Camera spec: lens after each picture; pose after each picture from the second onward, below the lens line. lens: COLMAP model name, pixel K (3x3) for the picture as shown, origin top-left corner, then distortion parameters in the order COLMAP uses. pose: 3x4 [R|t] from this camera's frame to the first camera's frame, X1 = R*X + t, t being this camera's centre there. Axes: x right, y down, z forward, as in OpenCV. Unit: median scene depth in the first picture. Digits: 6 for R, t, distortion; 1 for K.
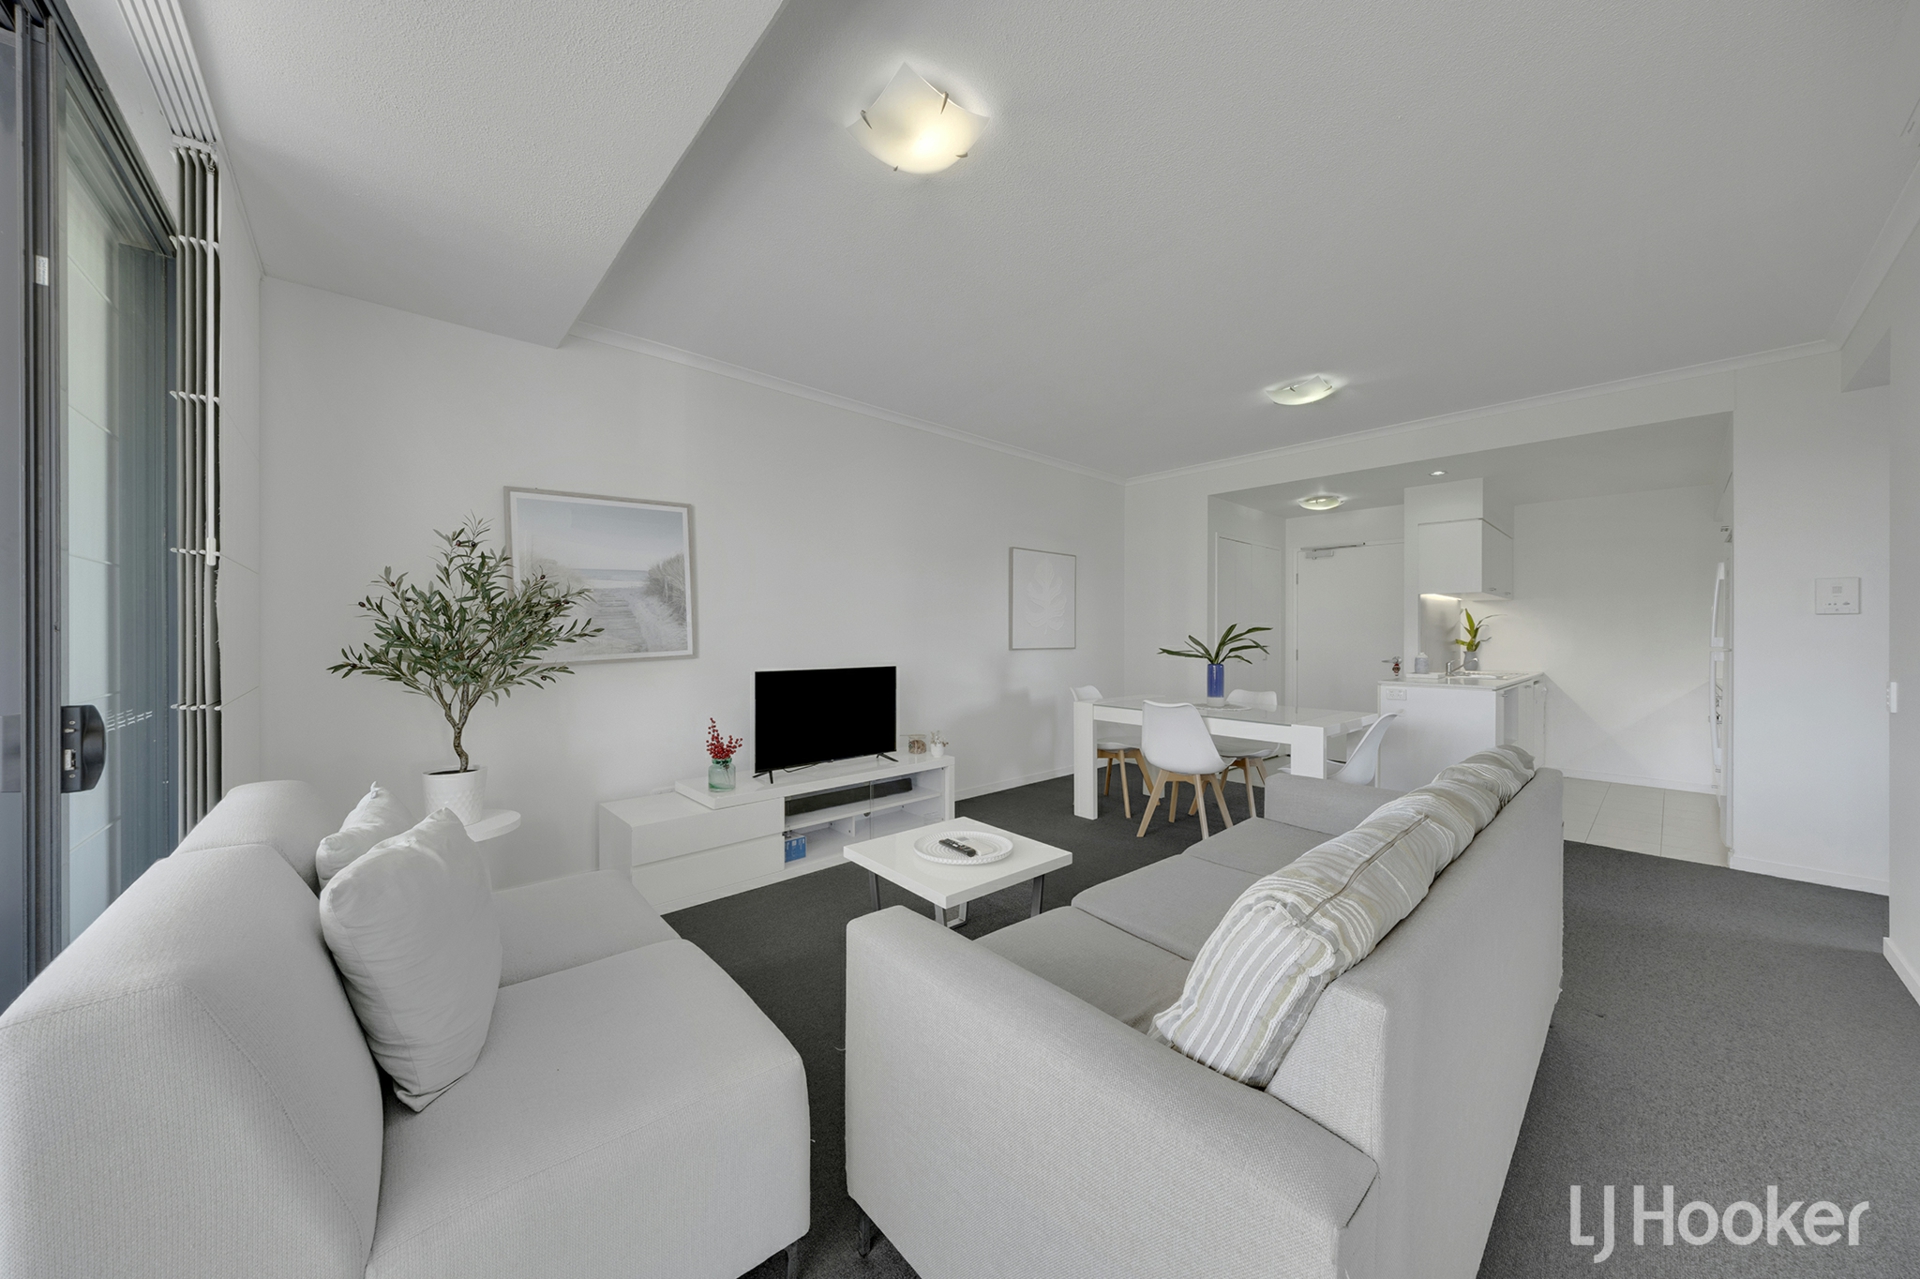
lens RADIAL K [[641.7, 0, 964.3], [0, 641.7, 635.5], [0, 0, 1]] dist [0.000004, -0.000033]
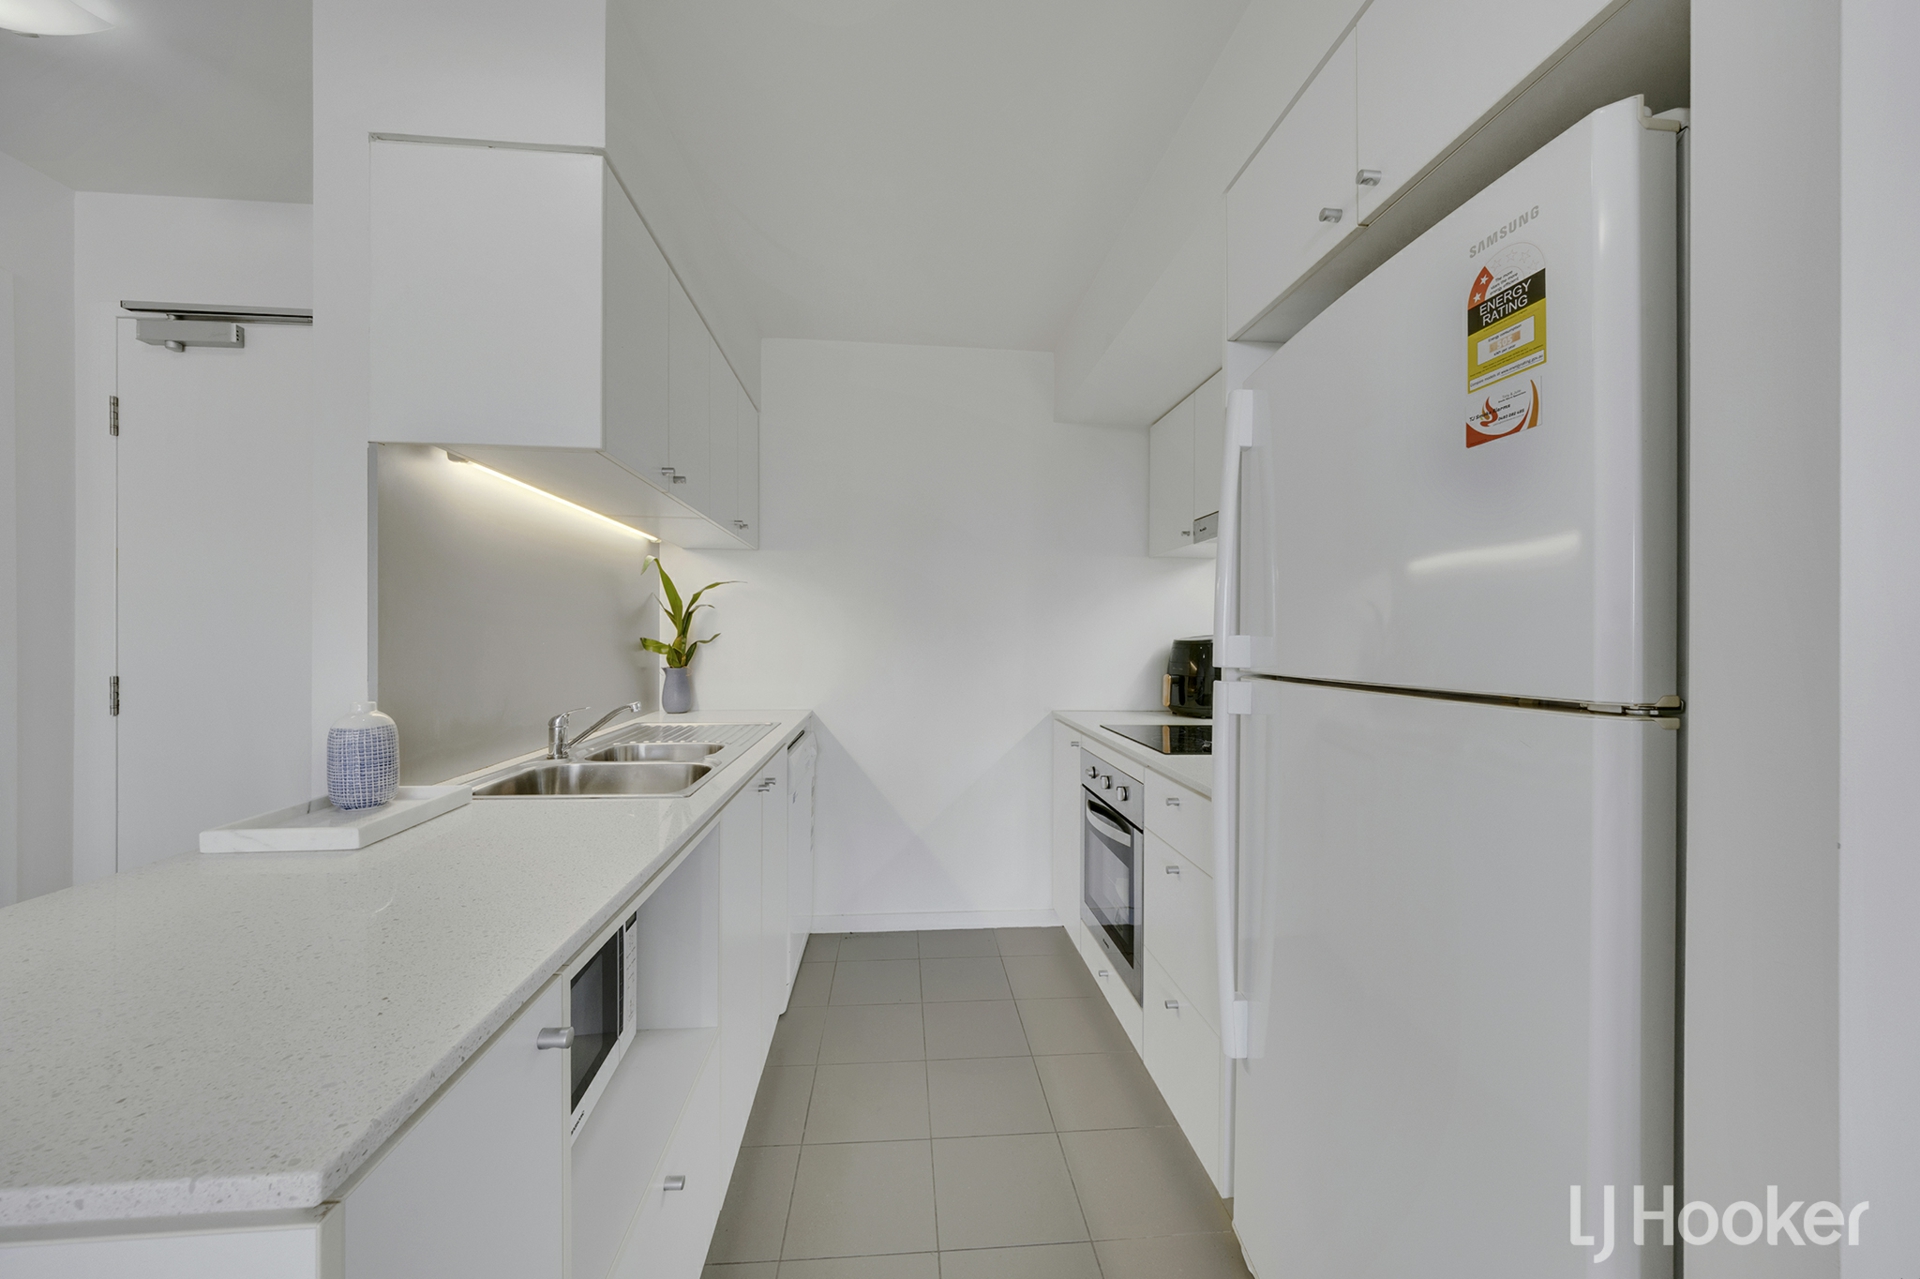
lens RADIAL K [[678.7, 0, 958.7], [0, 678.7, 632.4], [0, 0, 1]] dist [-0.000439, -0.000025]
pose [[0.606258, 0.004061, 0.795258, 0.845430], [-0.004702, 0.999988, -0.001521, 0.003027], [-0.795254, -0.002817, 0.606270, 0.905394]]
